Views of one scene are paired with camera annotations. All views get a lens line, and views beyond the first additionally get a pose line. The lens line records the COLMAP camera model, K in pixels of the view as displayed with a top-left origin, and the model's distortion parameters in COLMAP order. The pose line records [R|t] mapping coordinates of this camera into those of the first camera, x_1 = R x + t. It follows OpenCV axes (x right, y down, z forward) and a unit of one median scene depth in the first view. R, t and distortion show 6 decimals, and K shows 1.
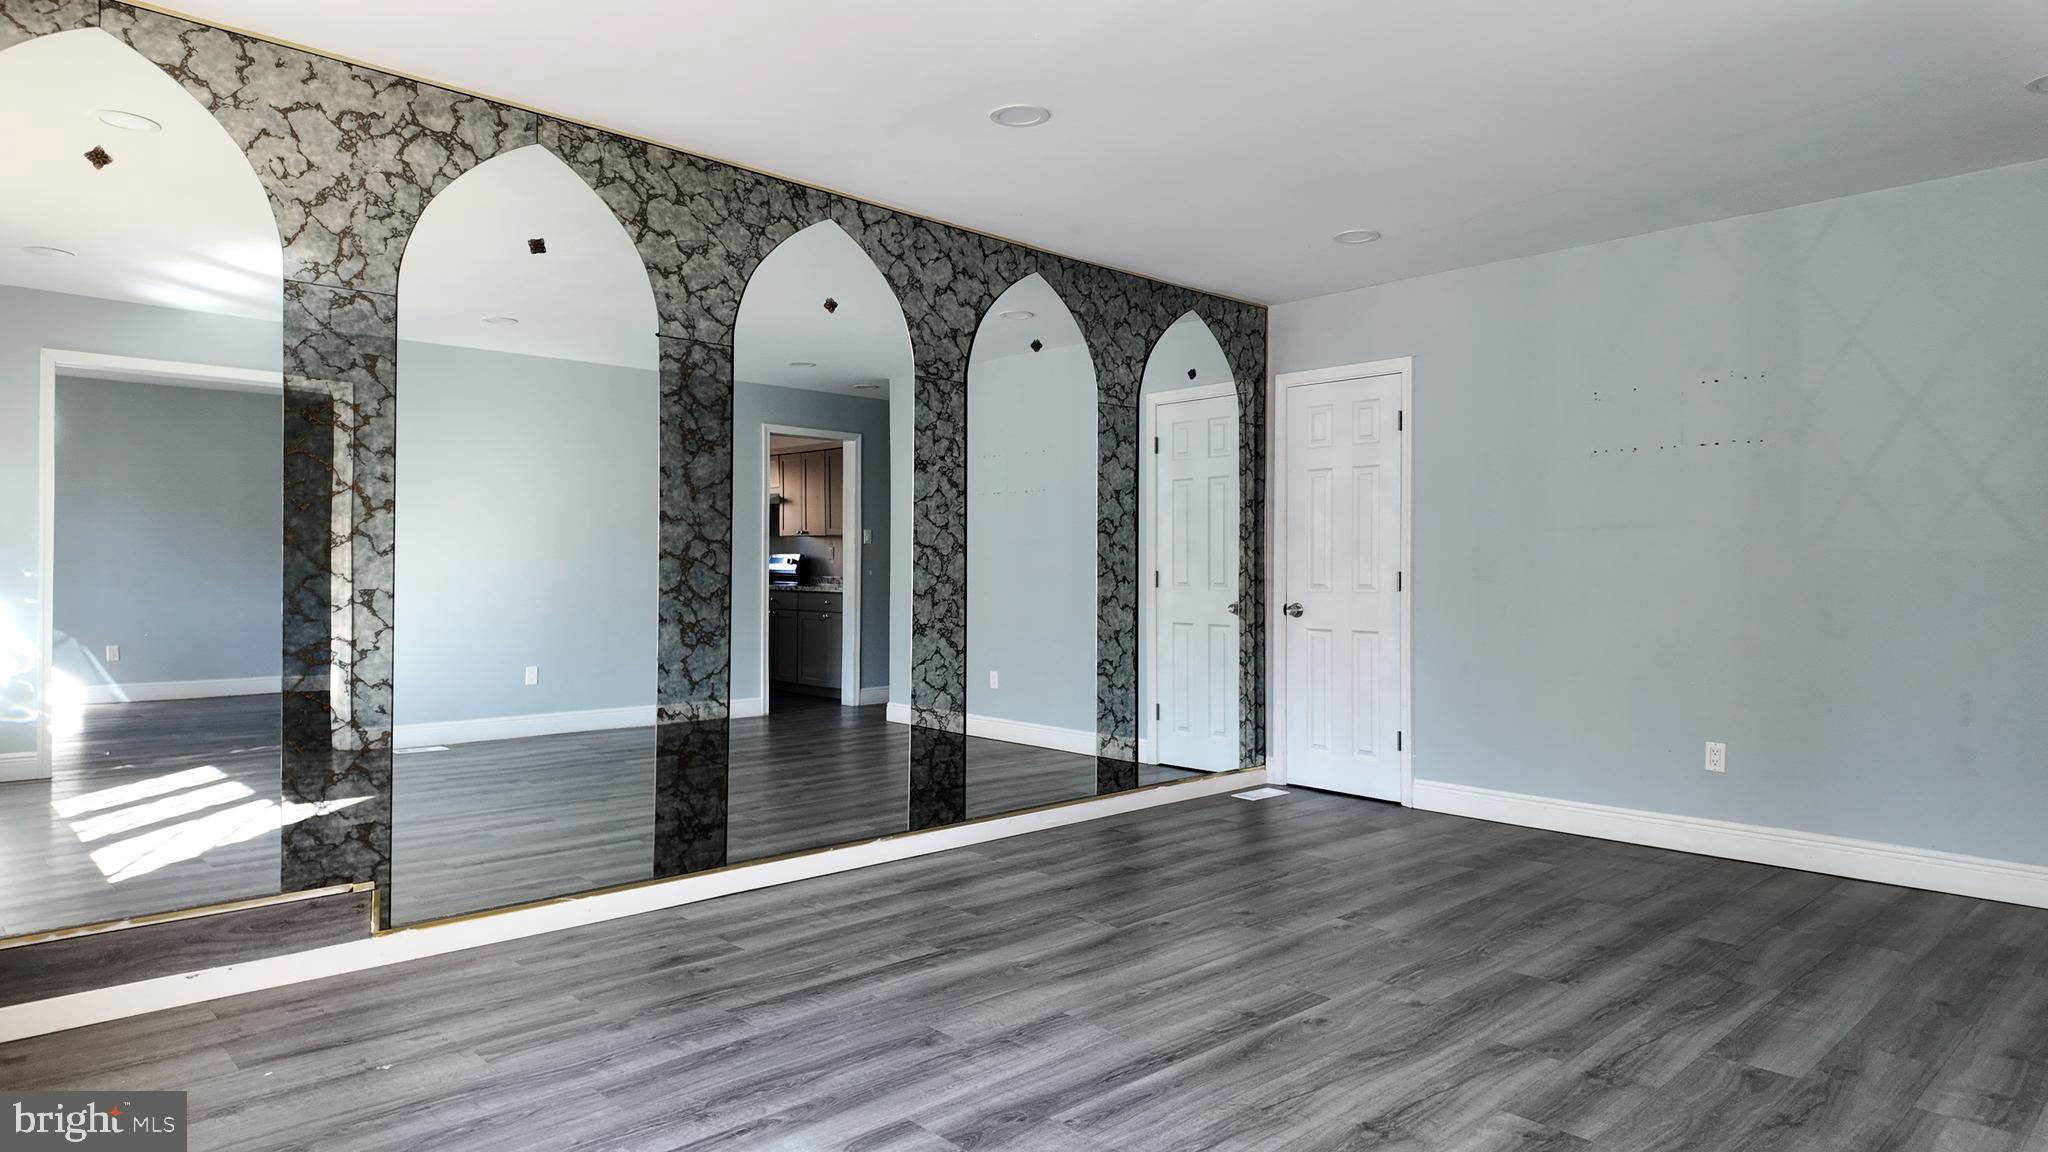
lens RADIAL K [[1182.3, 0, 1028.5], [0, 1182.3, 557.0], [0, 0, 1]] dist [0.088952, -0.104086]
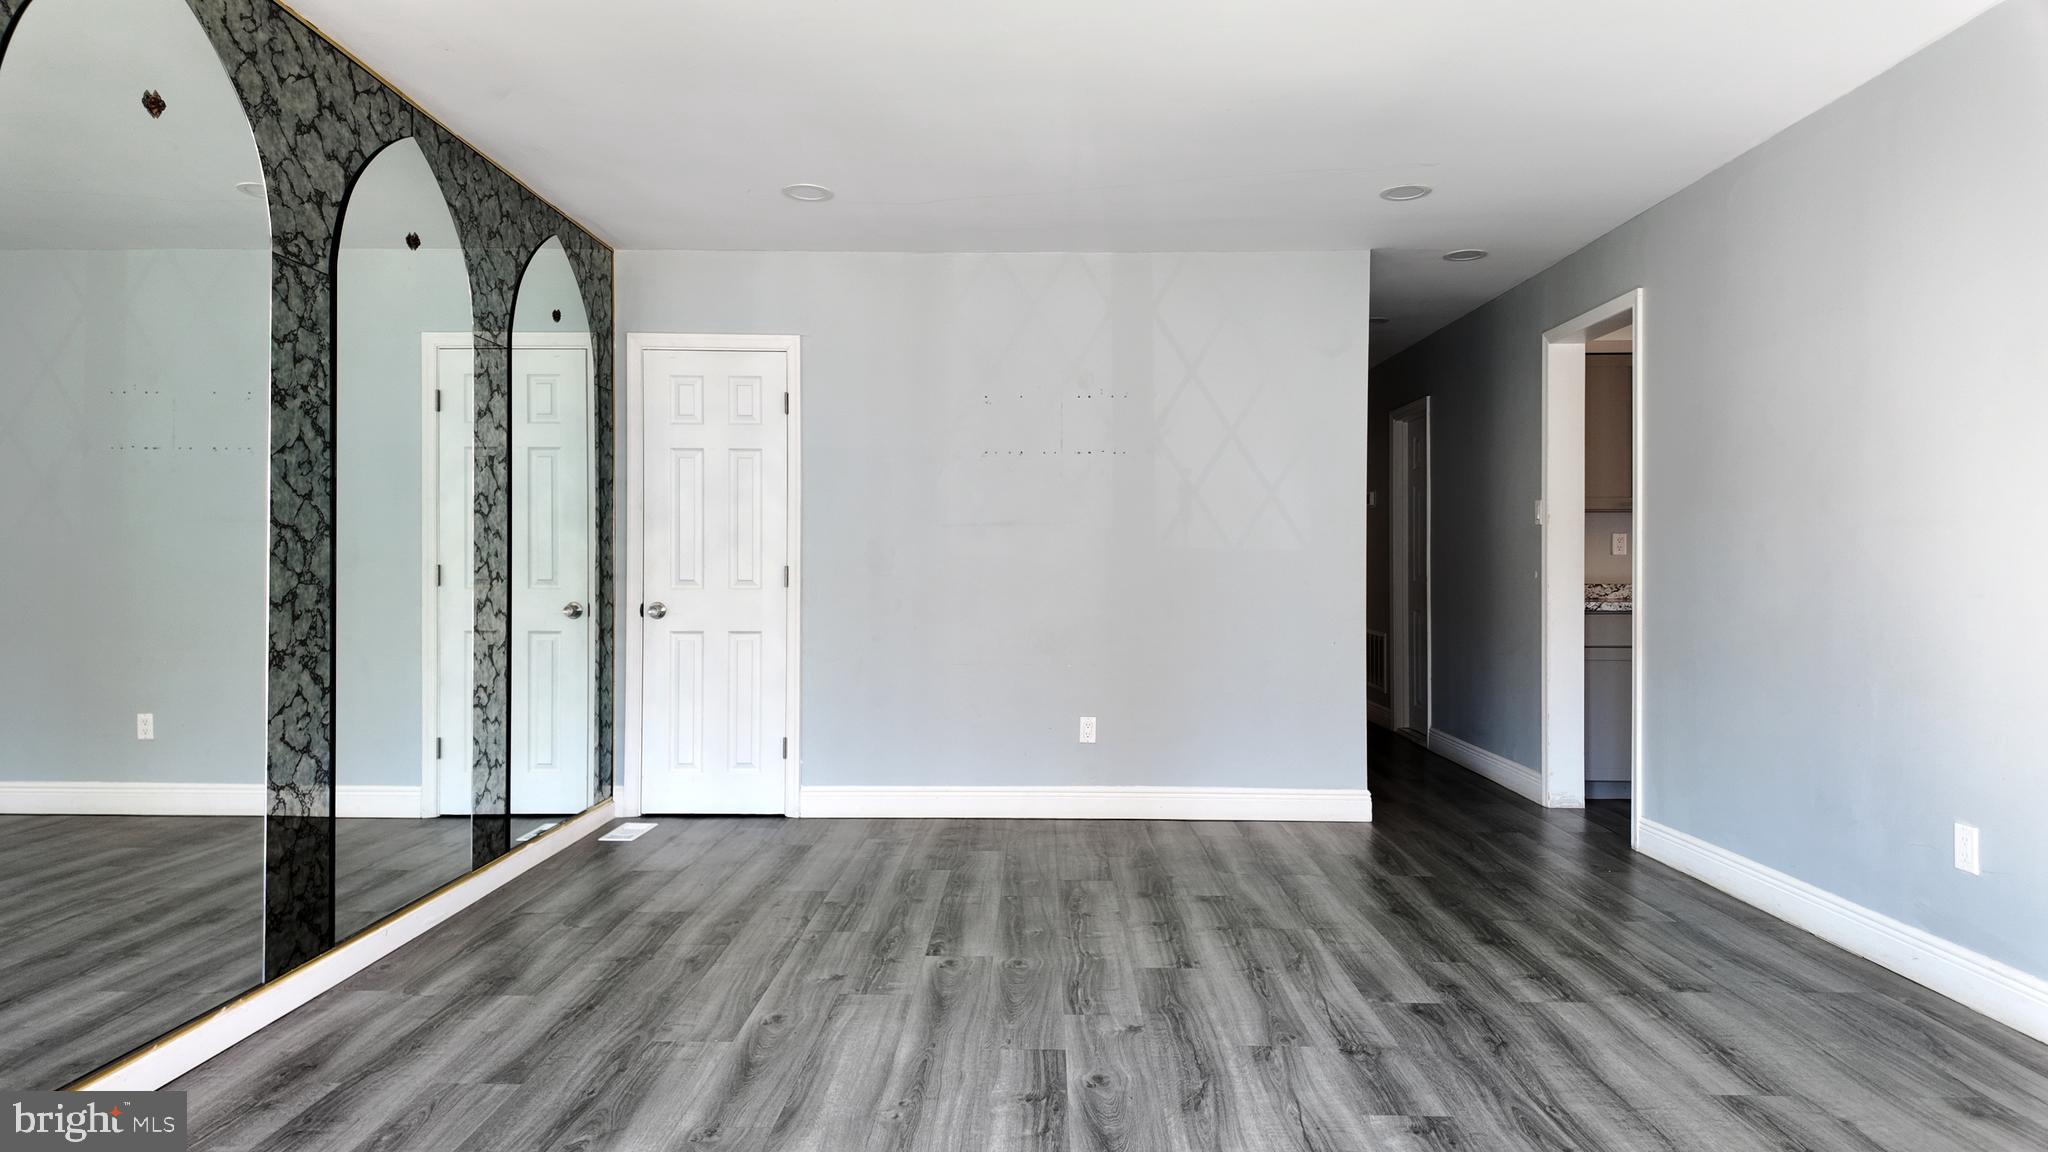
lens RADIAL K [[1182.3, 0, 1028.5], [0, 1182.3, 557.0], [0, 0, 1]] dist [0.088952, -0.104086]
pose [[0.698880, 0.005888, 0.715214, -0.262787], [-0.011041, 0.999936, 0.002558, 0.001265], [-0.715153, -0.009685, 0.698900, 0.264568]]
